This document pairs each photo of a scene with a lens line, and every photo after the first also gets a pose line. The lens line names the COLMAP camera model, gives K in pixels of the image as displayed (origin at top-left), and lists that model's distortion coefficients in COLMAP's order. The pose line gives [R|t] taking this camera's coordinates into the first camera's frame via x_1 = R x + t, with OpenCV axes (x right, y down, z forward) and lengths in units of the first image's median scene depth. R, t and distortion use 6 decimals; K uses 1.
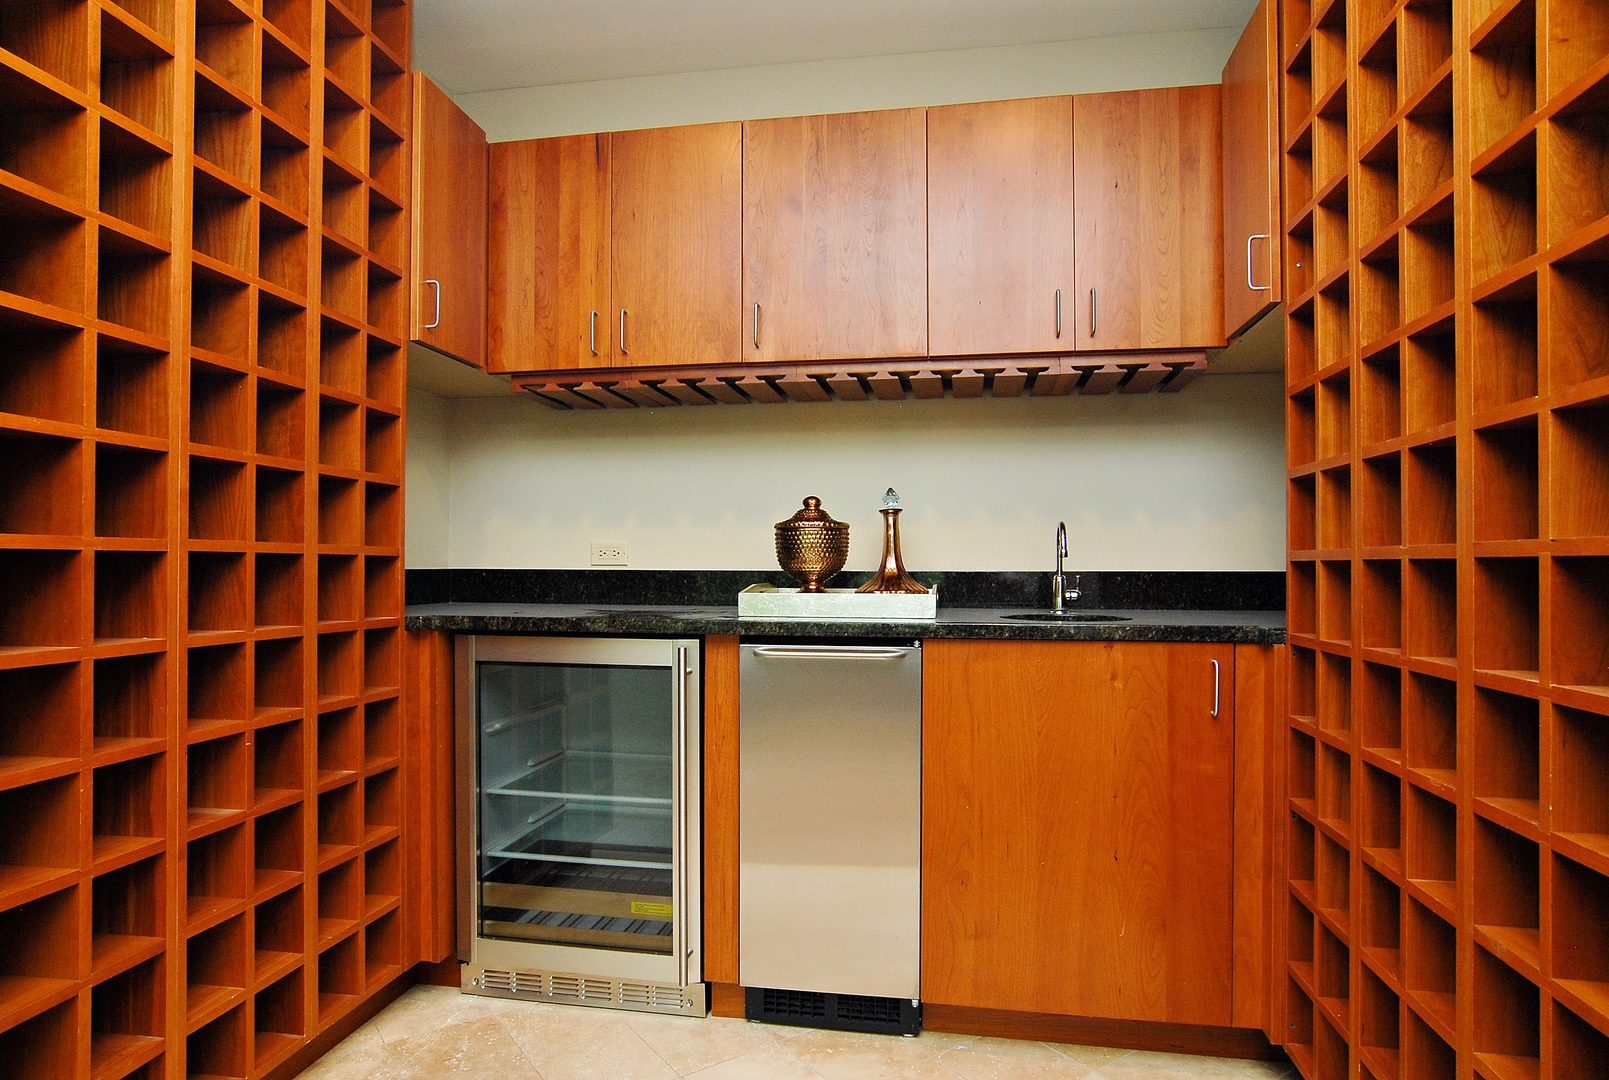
lens RADIAL K [[898.2, 0, 794.7], [0, 898.2, 550.9], [0, 0, 1]] dist [-0.006364, -0.000434]
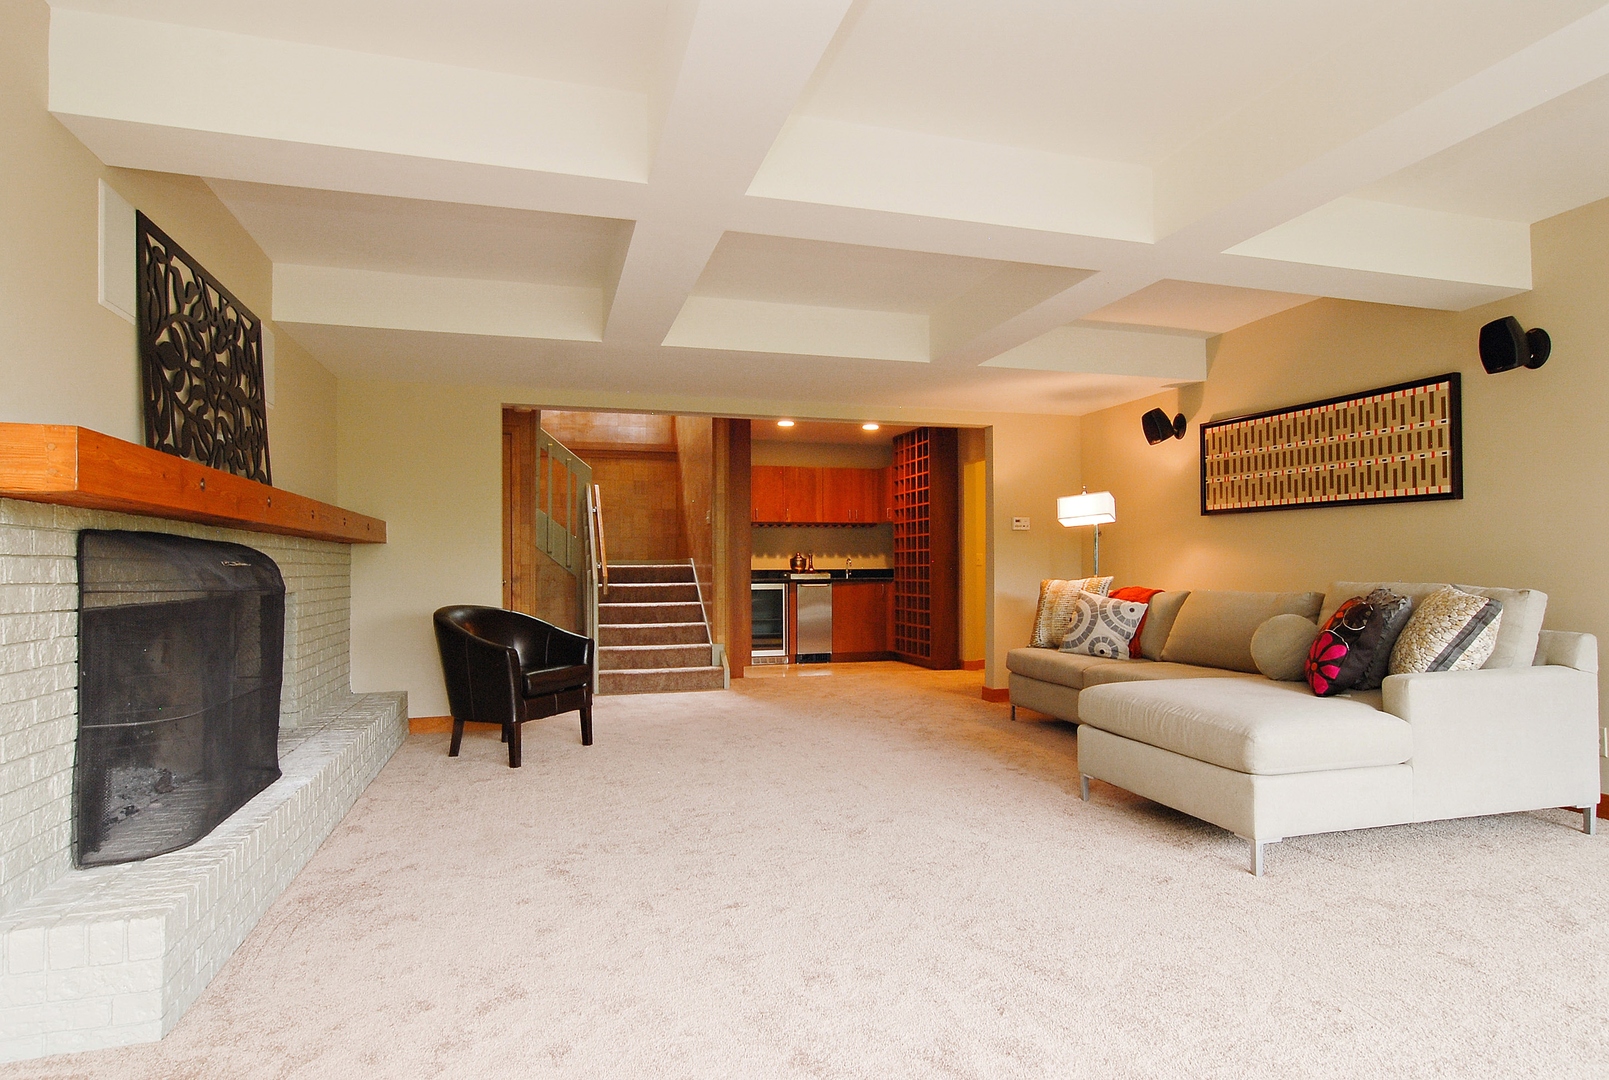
lens RADIAL K [[867.9, 0, 802.2], [0, 867.9, 546.5], [0, 0, 1]] dist [-0.011052, 0.002831]
pose [[0.872446, 0.015304, 0.488471, -2.305935], [-0.005073, 0.999739, -0.022262, 0.005024], [-0.488684, 0.016944, 0.872296, -3.061362]]
